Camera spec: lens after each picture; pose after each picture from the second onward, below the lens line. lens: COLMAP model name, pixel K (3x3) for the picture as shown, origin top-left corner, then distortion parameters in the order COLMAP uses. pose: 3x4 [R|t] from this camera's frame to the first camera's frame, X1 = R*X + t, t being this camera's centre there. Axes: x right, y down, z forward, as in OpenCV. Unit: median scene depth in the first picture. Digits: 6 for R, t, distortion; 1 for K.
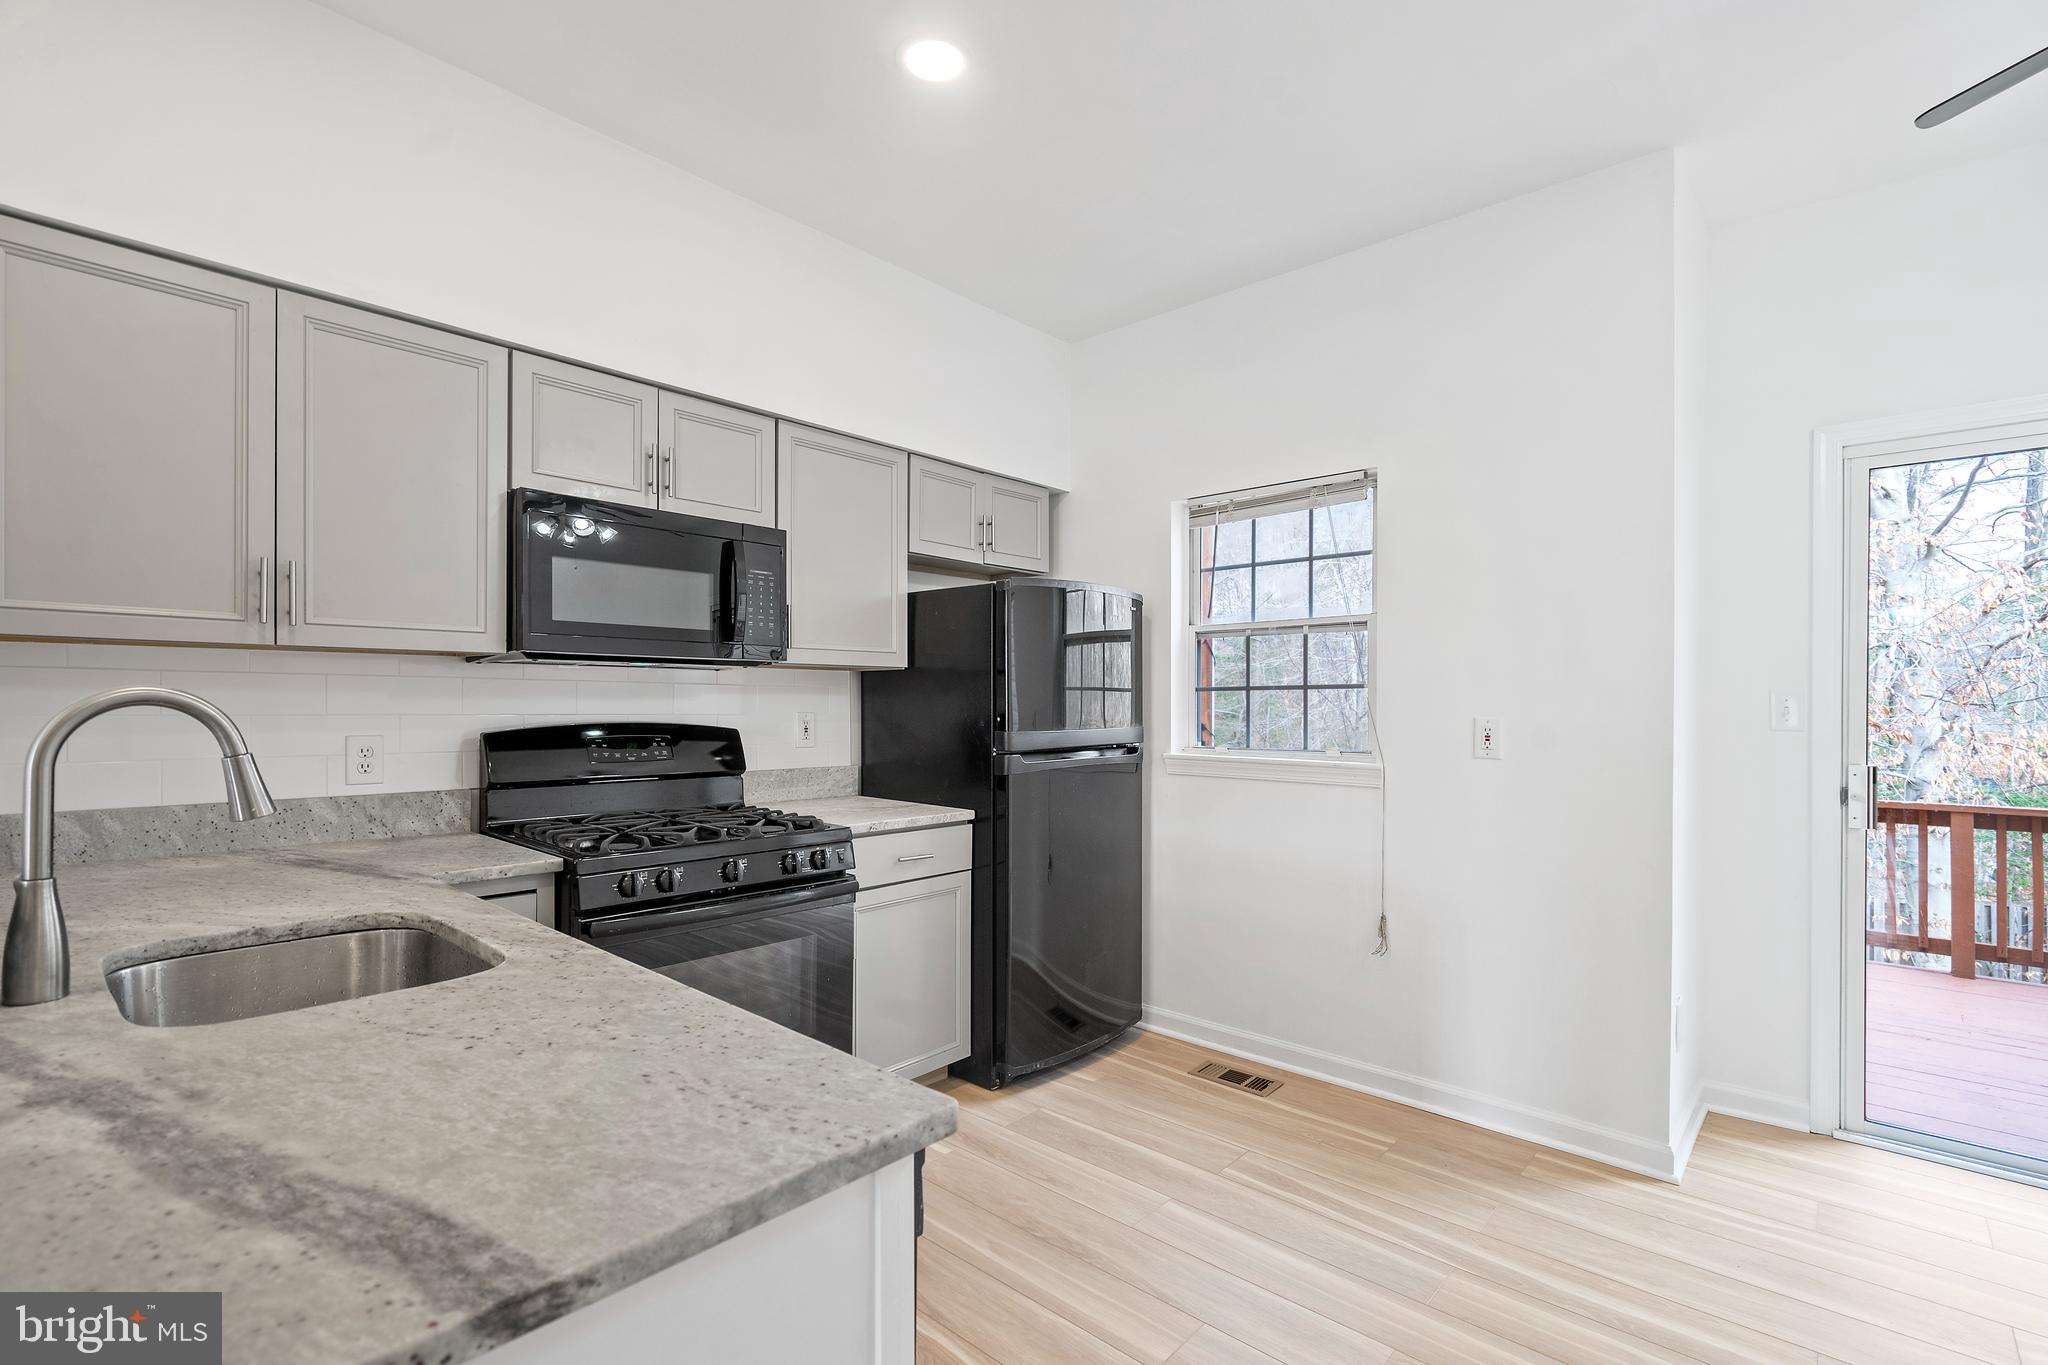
lens RADIAL K [[923.1, 0, 1018.5], [0, 923.1, 692.2], [0, 0, 1]] dist [-0.000952, 0.000095]
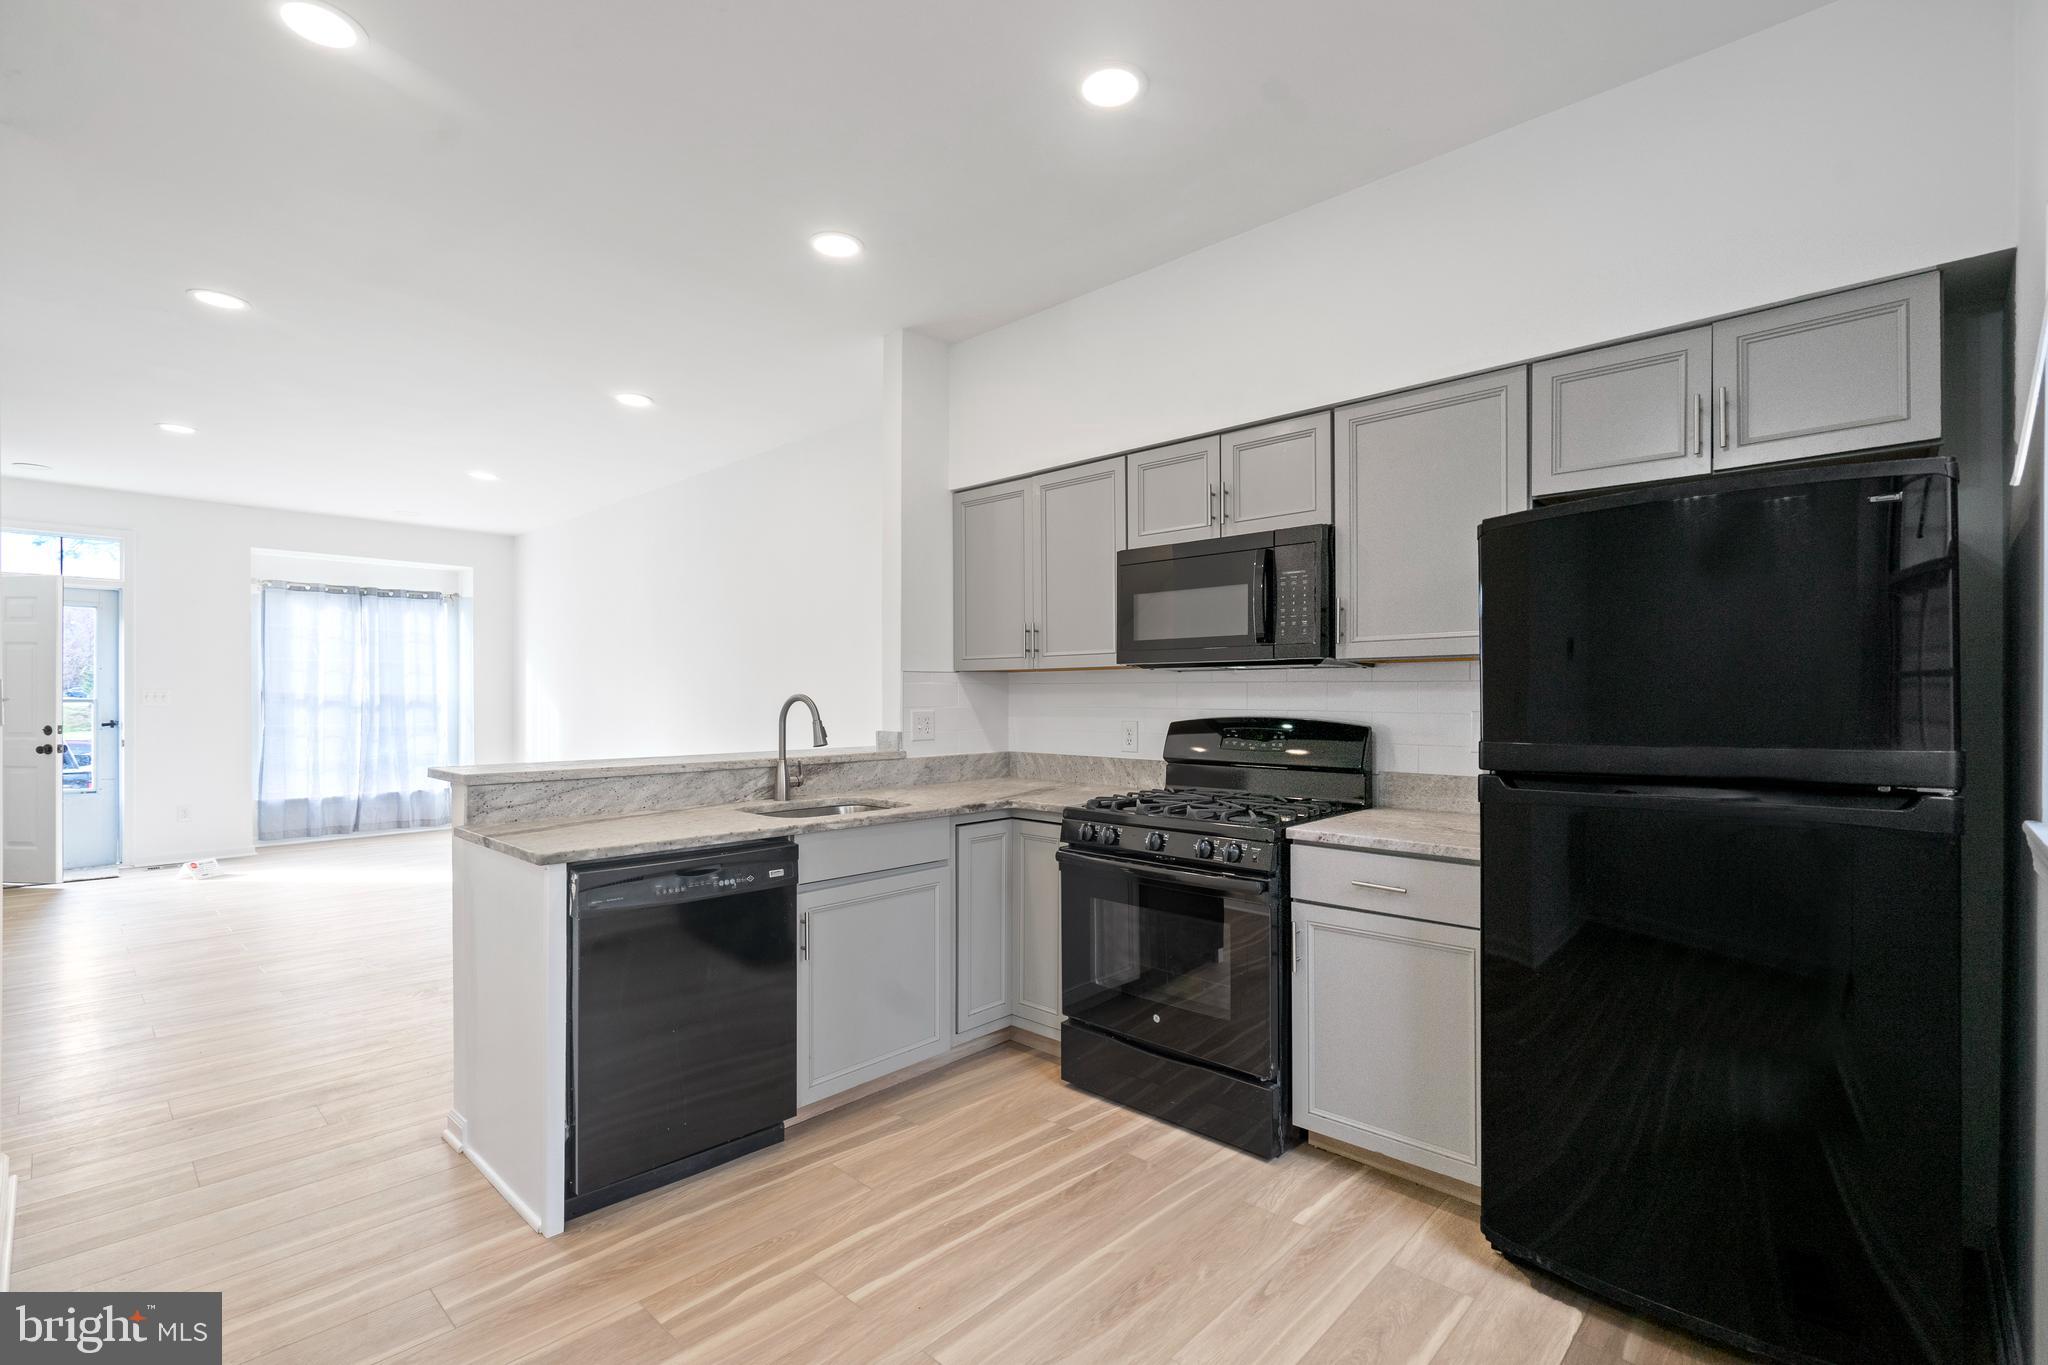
lens RADIAL K [[925.6, 0, 1024.0], [0, 925.6, 682.5], [0, 0, 1]] dist [-0.001979, 0.000226]
pose [[-0.014608, -0.019981, -0.999694, 0.731778], [0.011053, 0.999736, -0.020144, 0.009222], [0.999832, -0.011344, -0.014384, 0.699513]]
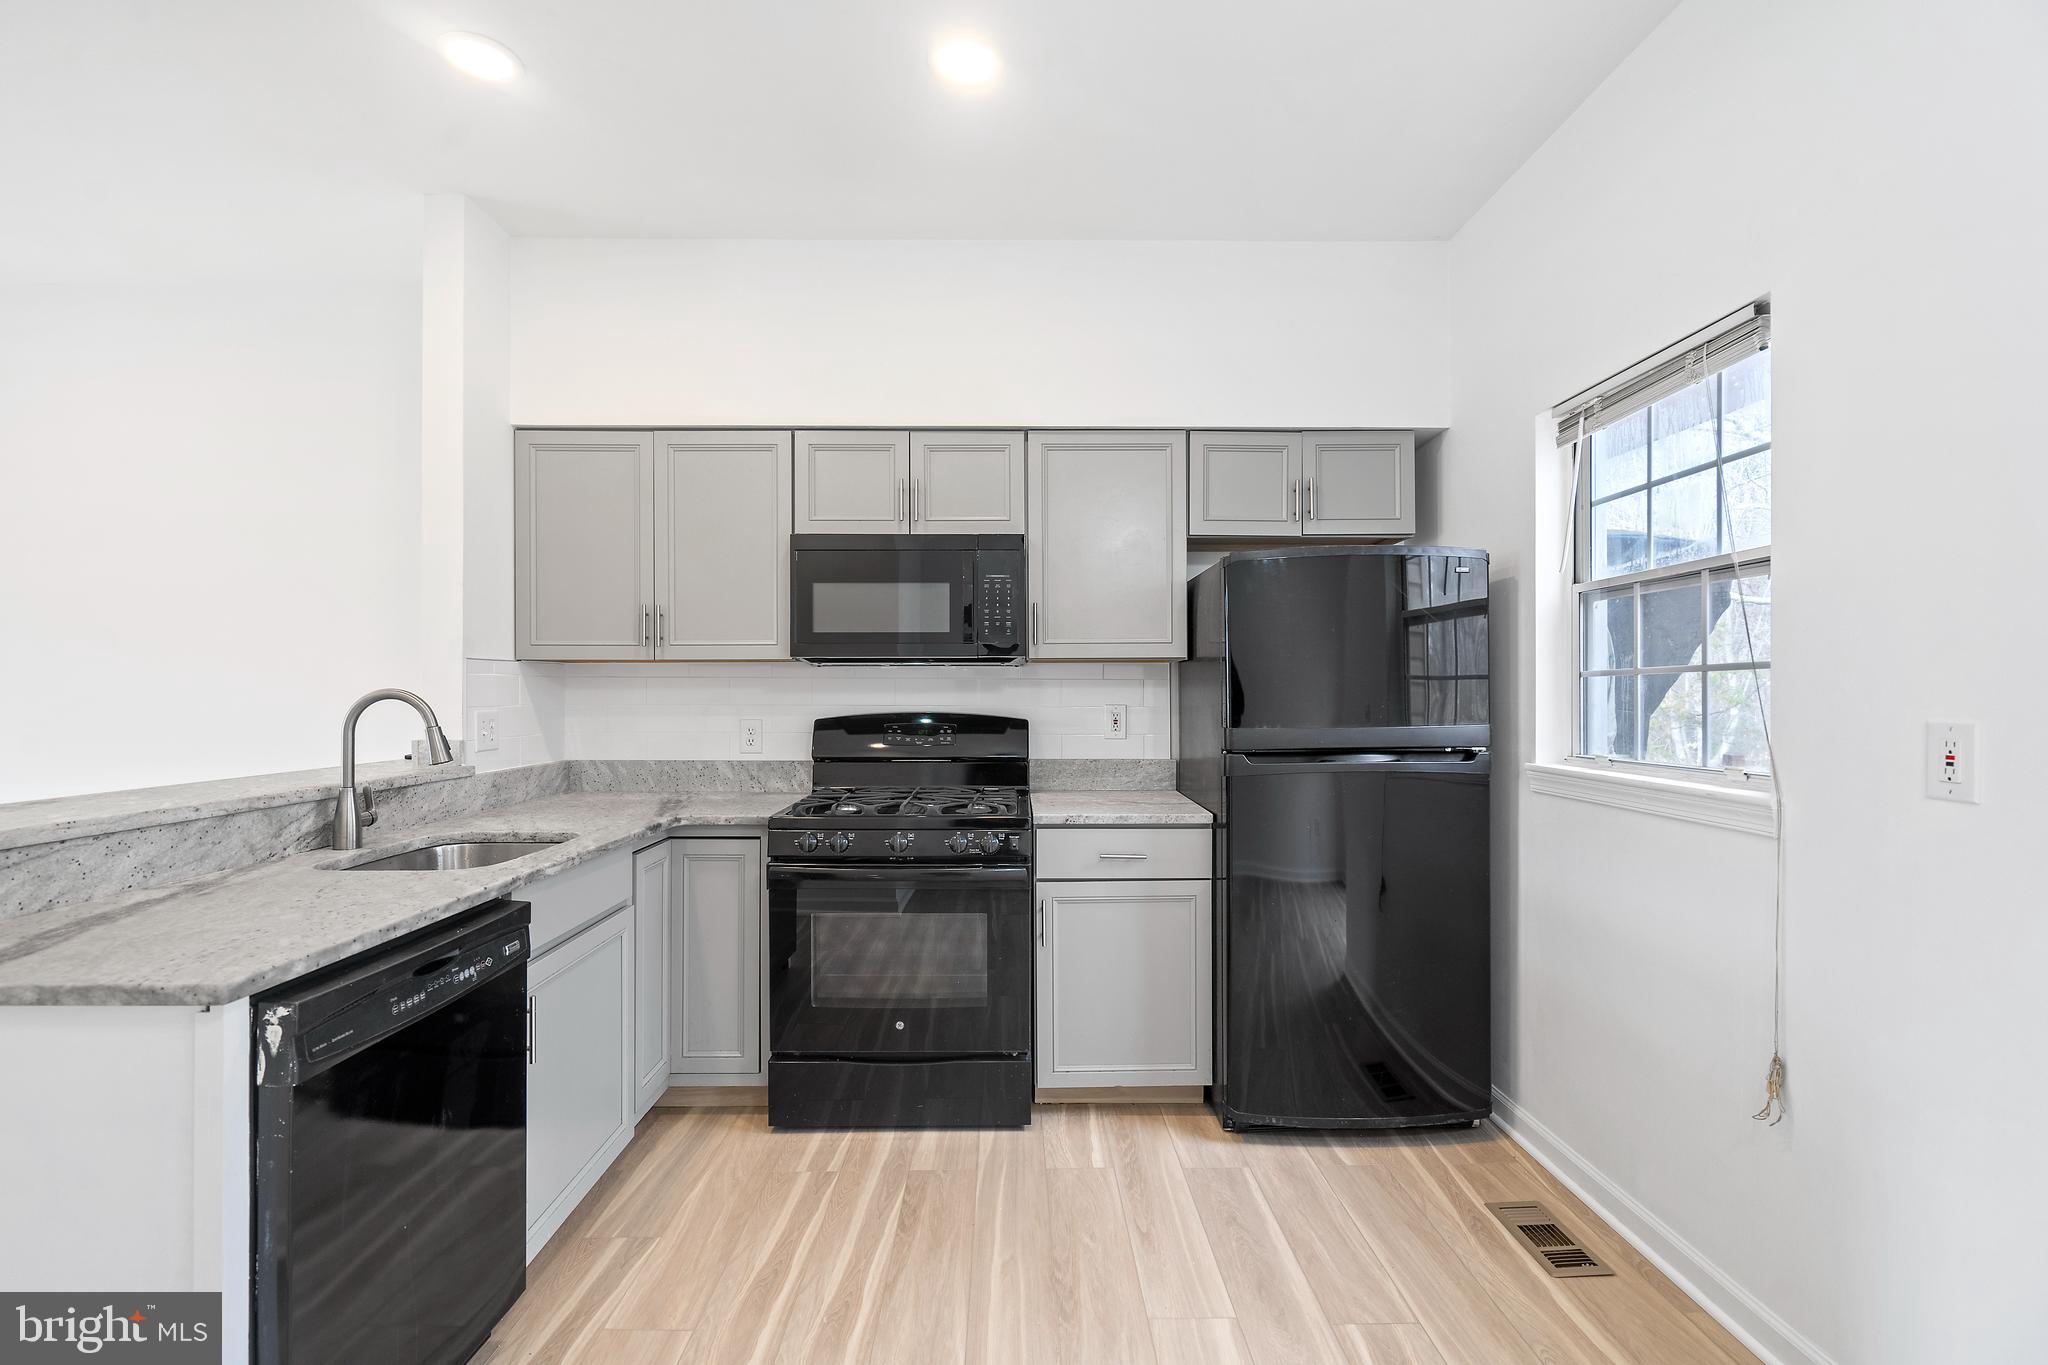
lens RADIAL K [[916.4, 0, 1024.0], [0, 916.4, 682.5], [0, 0, 1]] dist [-0.002013, 0.000073]
pose [[0.687477, -0.013678, -0.726077, 0.516135], [0.011581, 0.999902, -0.007872, 0.004703], [0.726114, -0.002997, 0.687568, 0.271638]]
